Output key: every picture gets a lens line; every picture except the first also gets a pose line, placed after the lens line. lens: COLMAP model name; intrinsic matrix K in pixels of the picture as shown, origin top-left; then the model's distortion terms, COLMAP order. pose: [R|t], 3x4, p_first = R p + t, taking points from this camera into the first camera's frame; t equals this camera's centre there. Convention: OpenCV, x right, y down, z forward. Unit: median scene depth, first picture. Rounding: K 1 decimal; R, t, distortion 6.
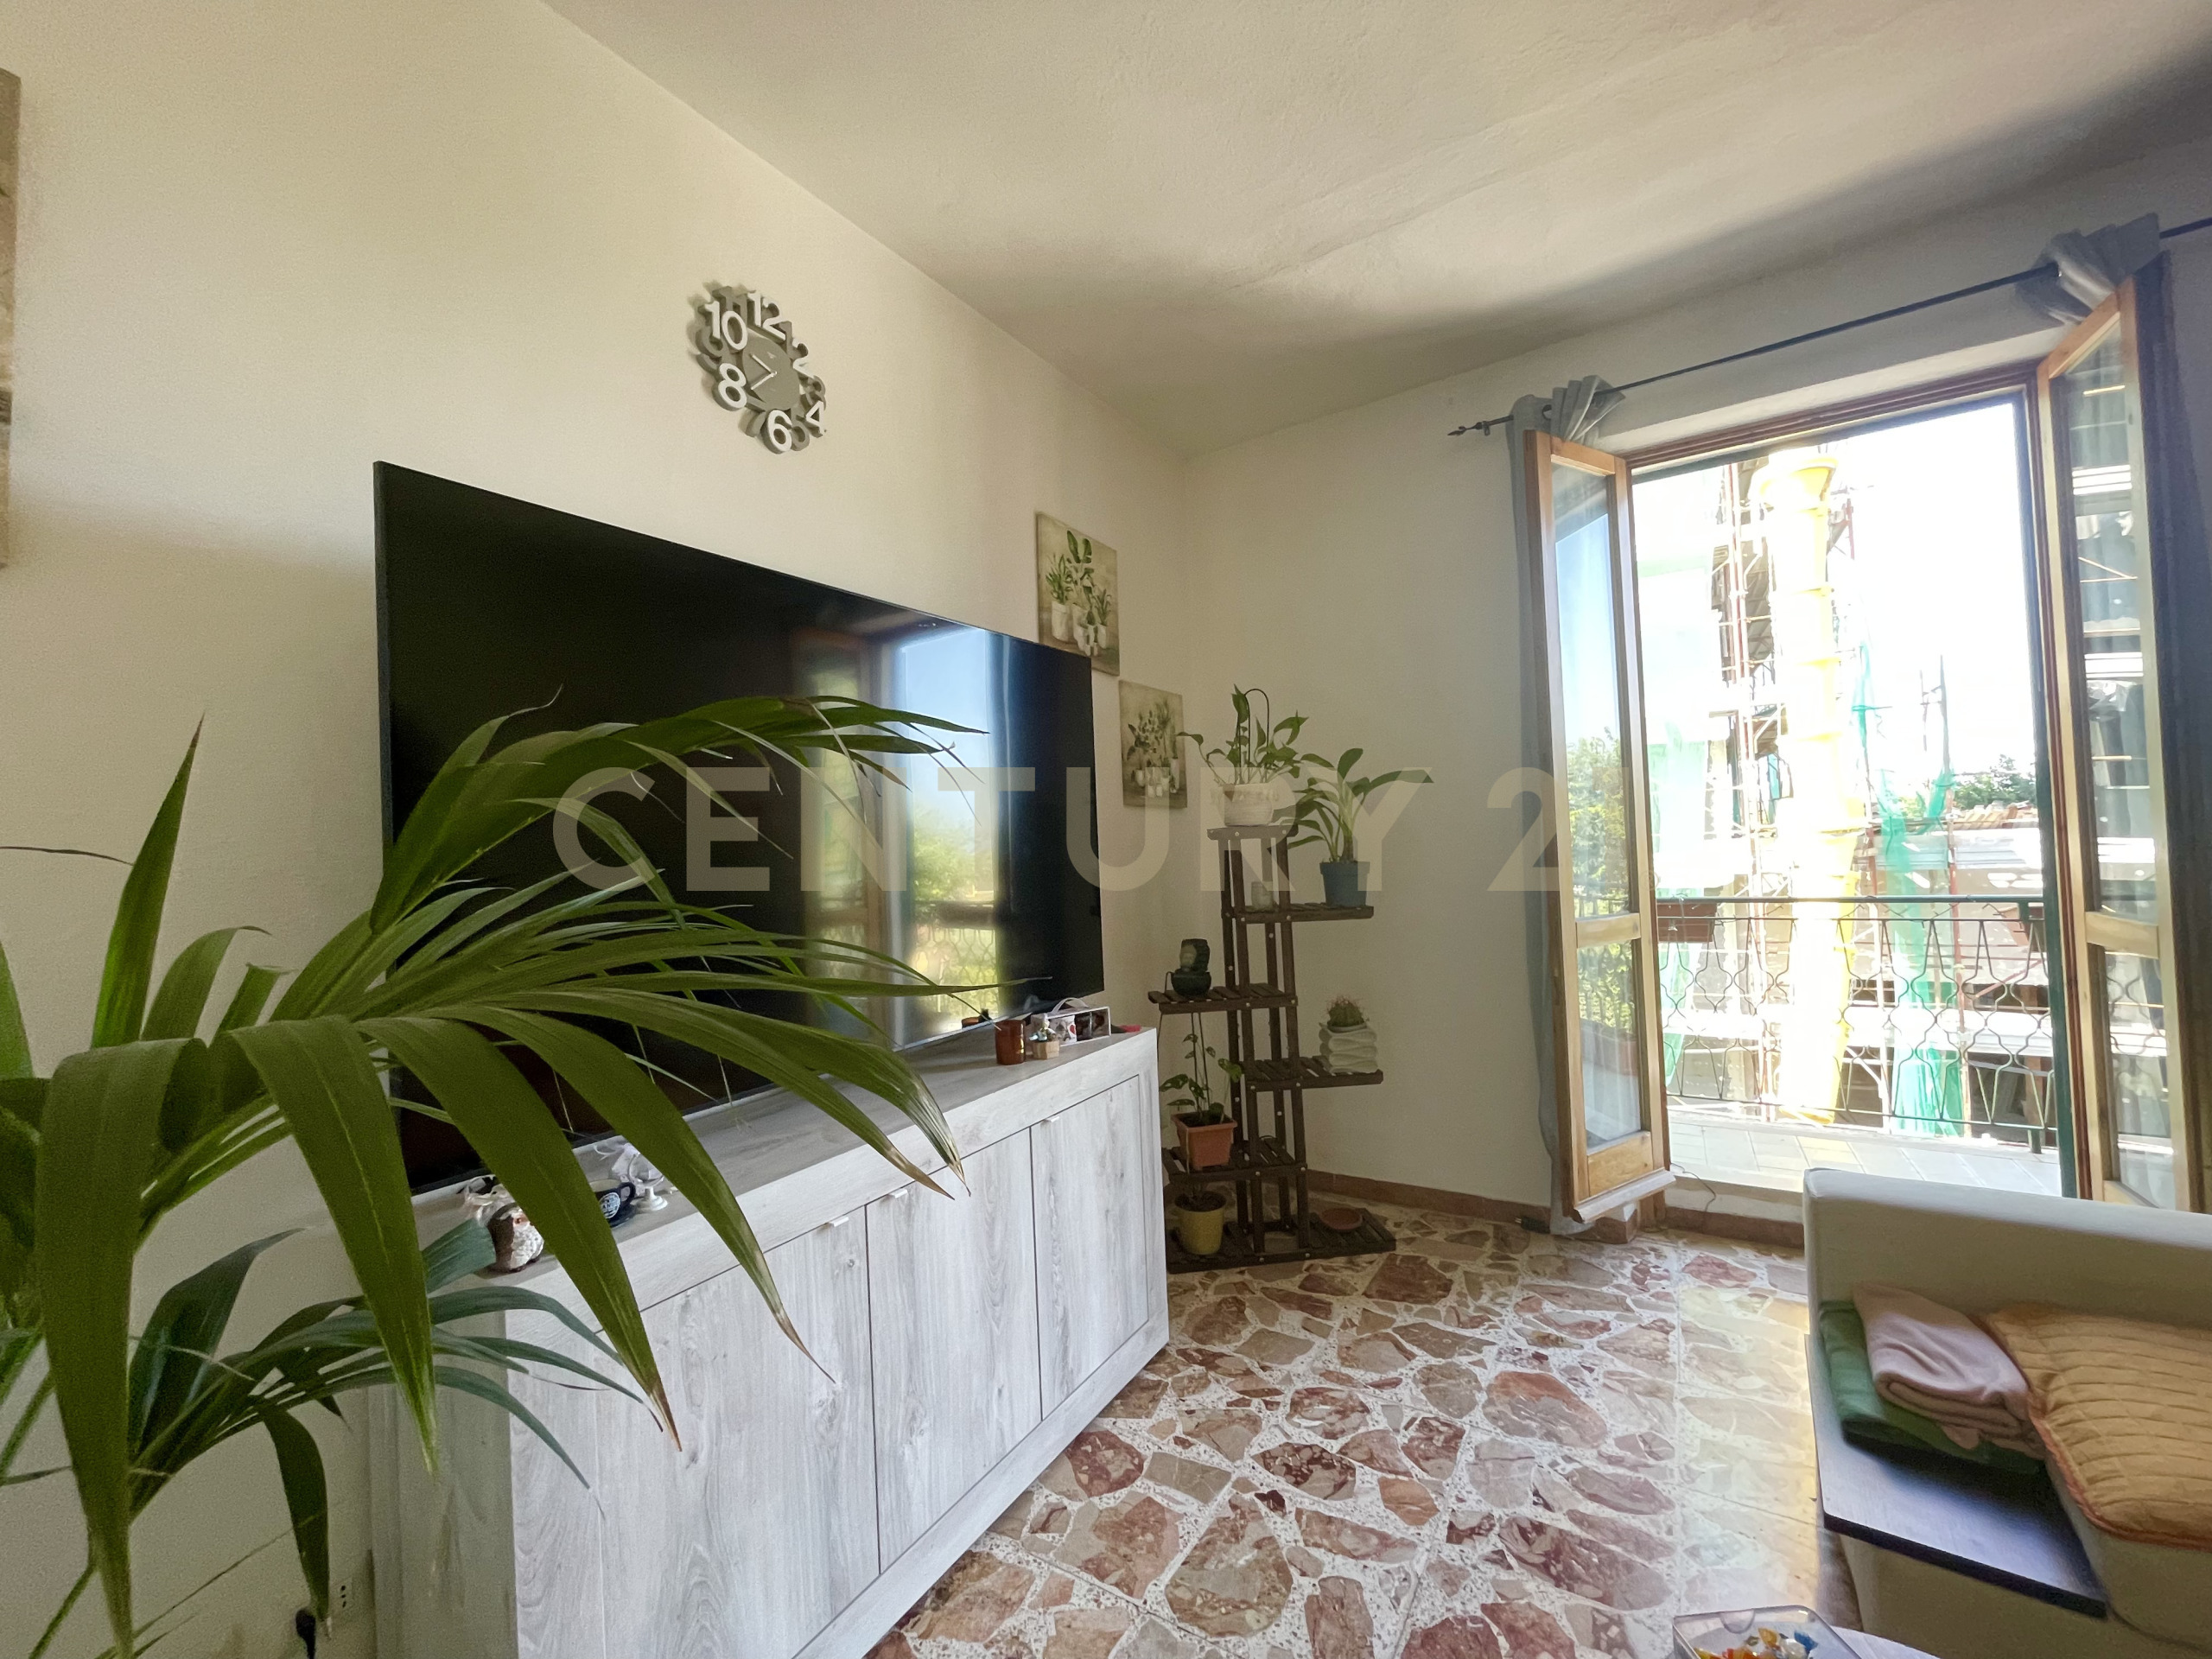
lens RADIAL K [[894.5, 0, 1106.0], [0, 894.5, 829.5], [0, 0, 1]] dist [-0.001829, -0.000098]
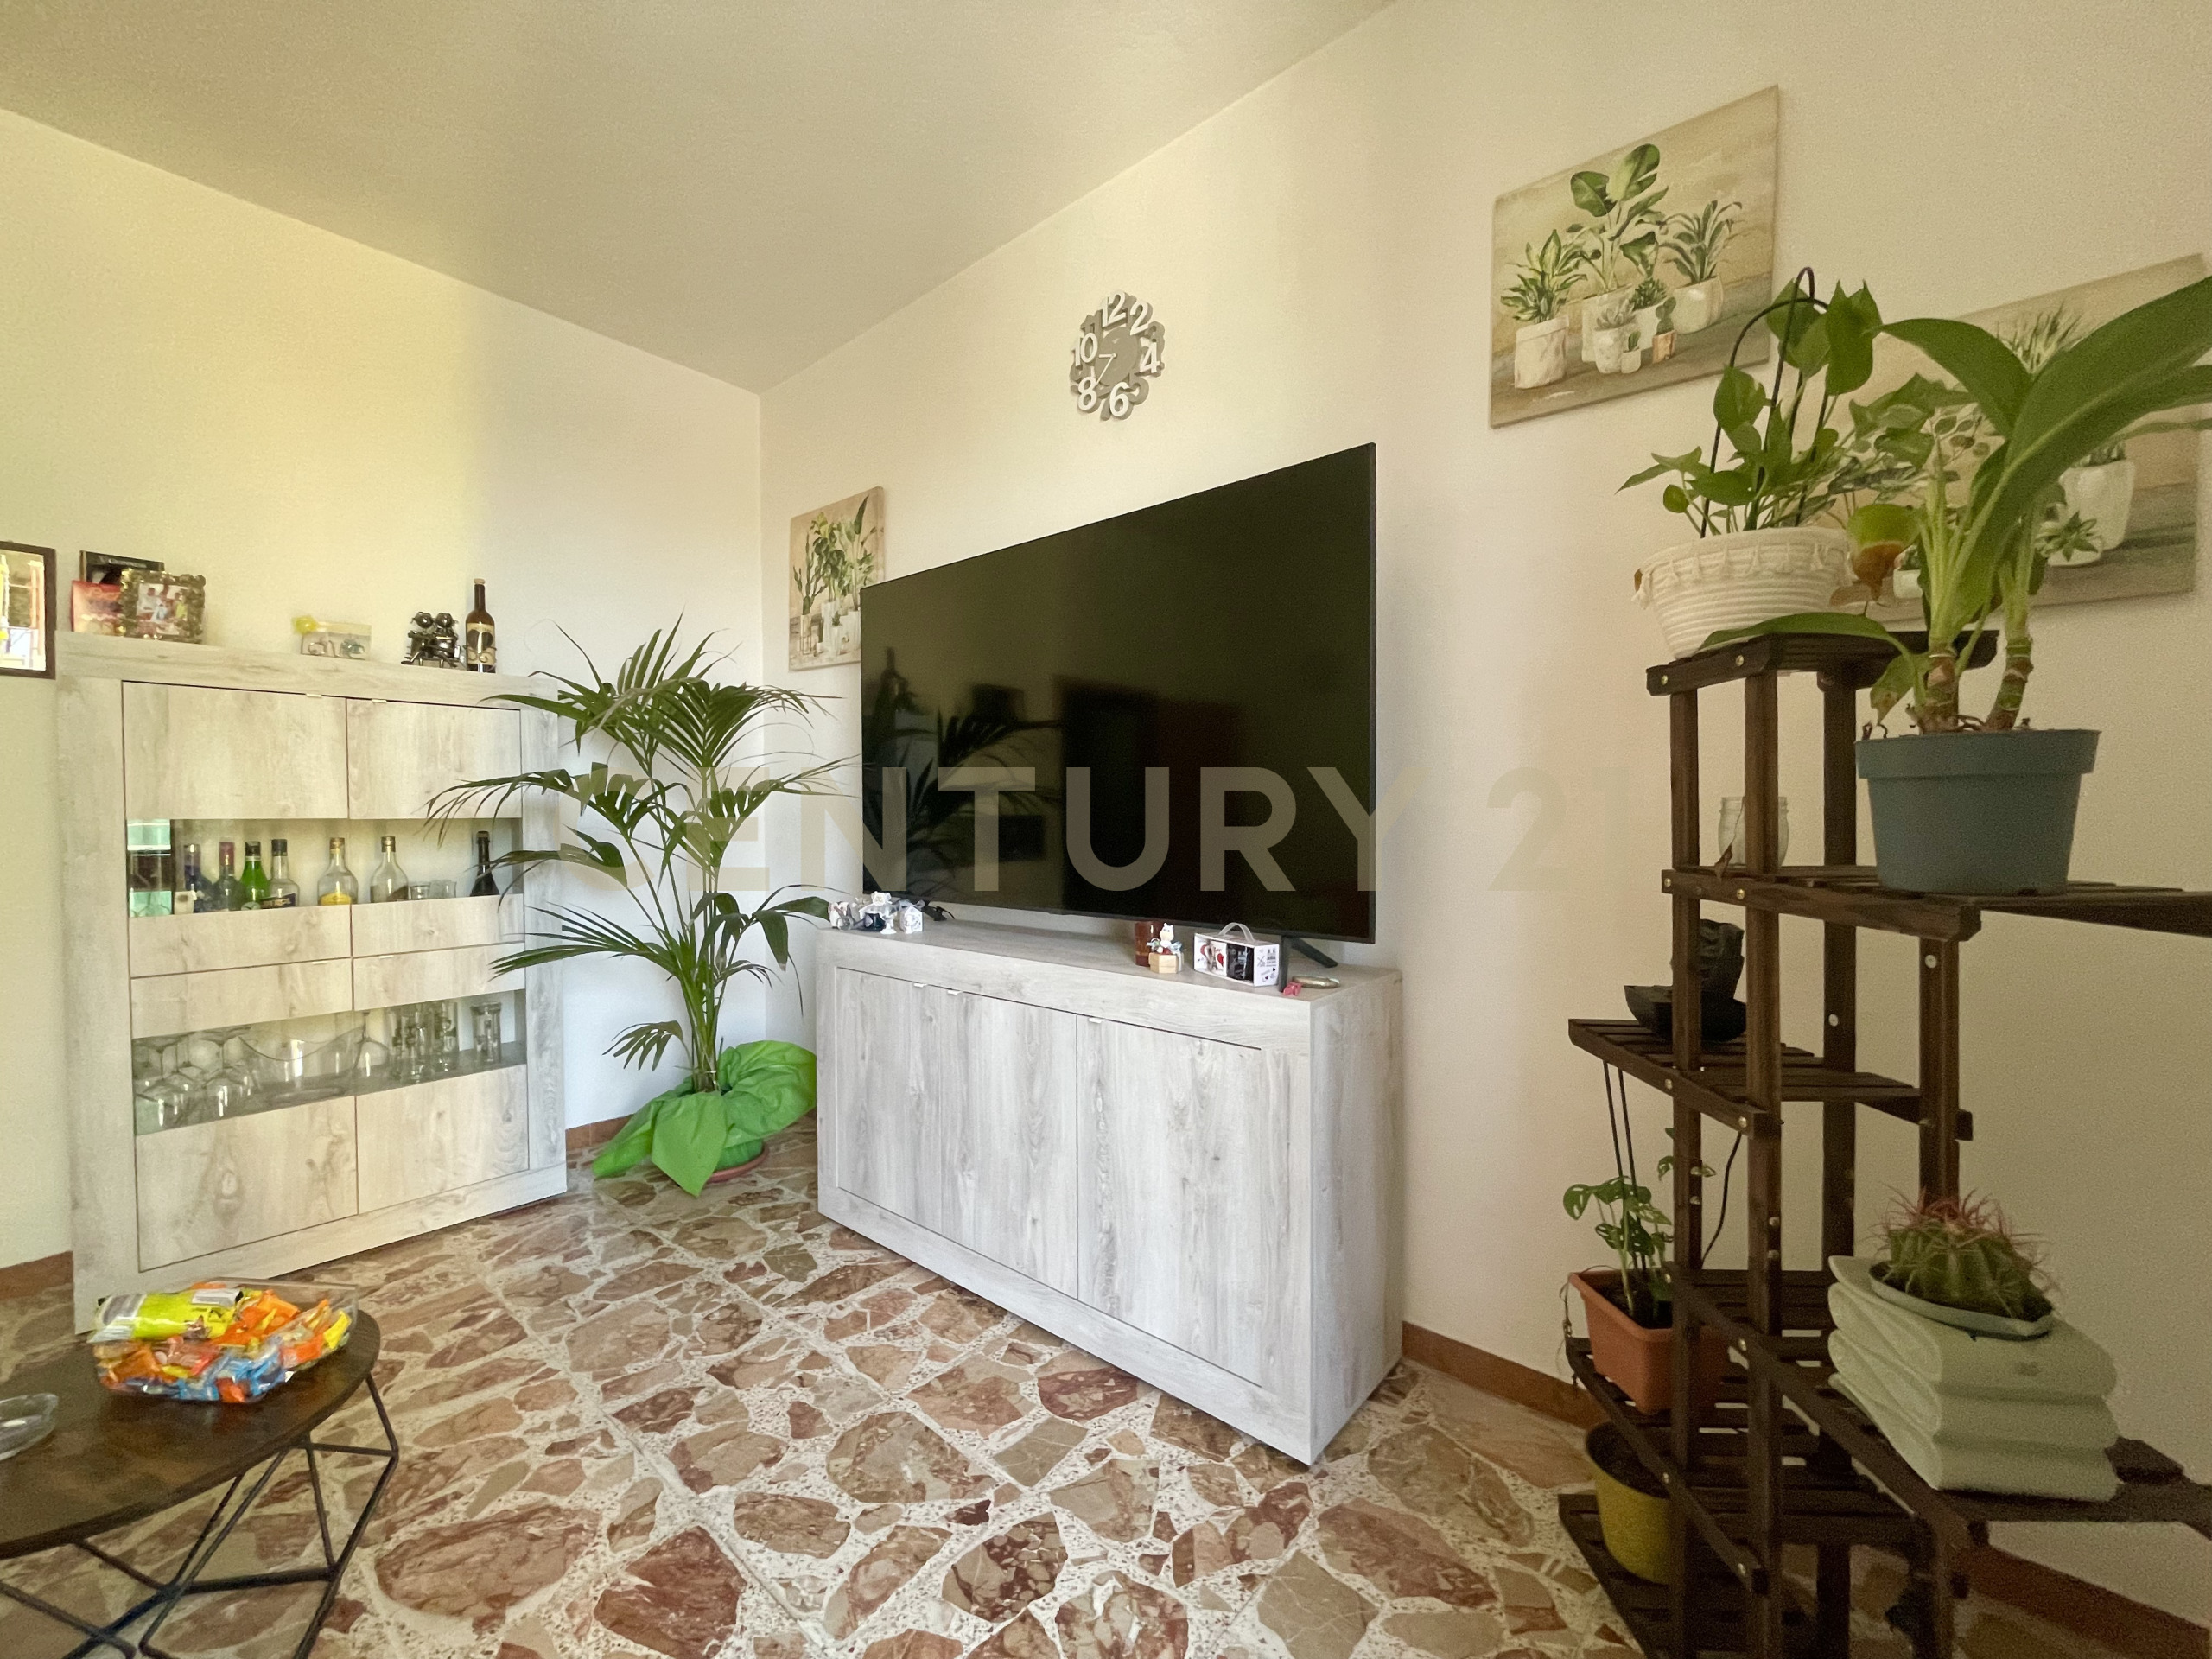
lens RADIAL K [[896.0, 0, 1103.2], [0, 896.0, 826.8], [0, 0, 1]] dist [-0.001939, -0.000555]
pose [[-0.142780, 0.059669, -0.987954, 0.863176], [0.027178, 0.998041, 0.056350, 0.061452], [0.989381, -0.018805, -0.144122, 1.131914]]
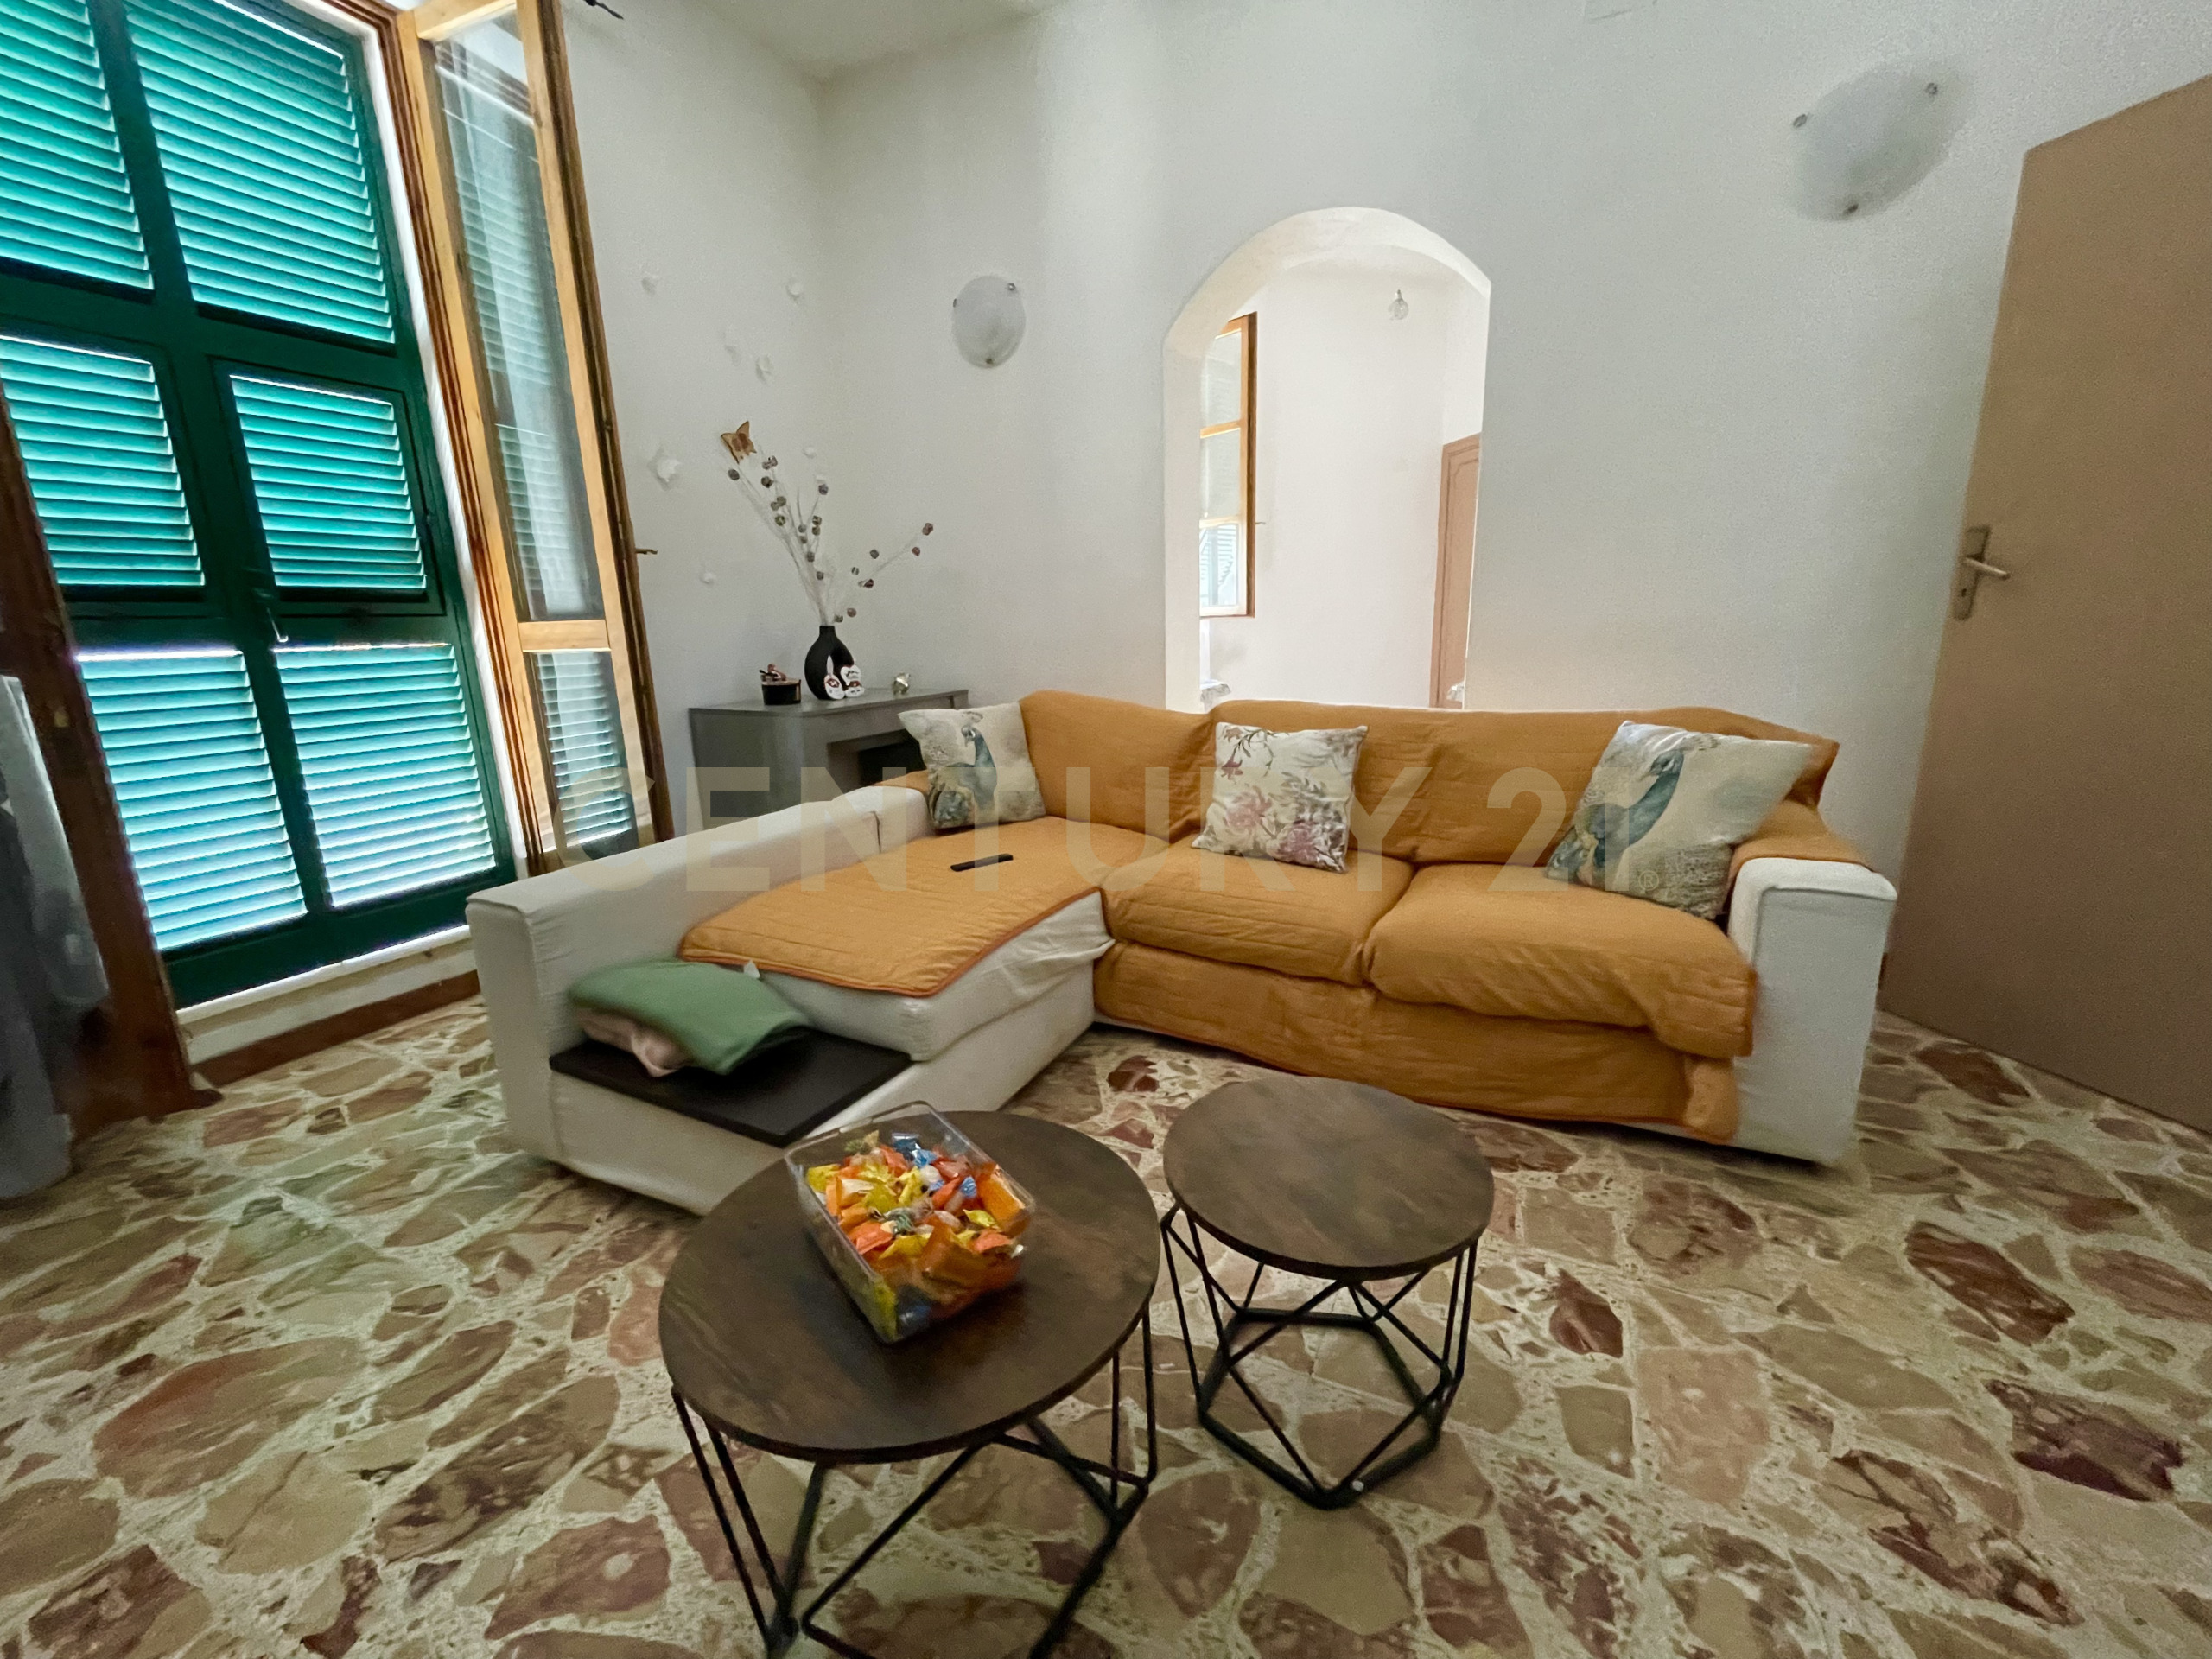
lens RADIAL K [[896.0, 0, 1103.2], [0, 896.0, 826.8], [0, 0, 1]] dist [-0.001939, -0.000555]
pose [[-0.102990, -0.175349, 0.979105, -0.089445], [0.015726, 0.983929, 0.177867, 0.178468], [-0.994558, 0.033716, -0.098577, 0.483446]]
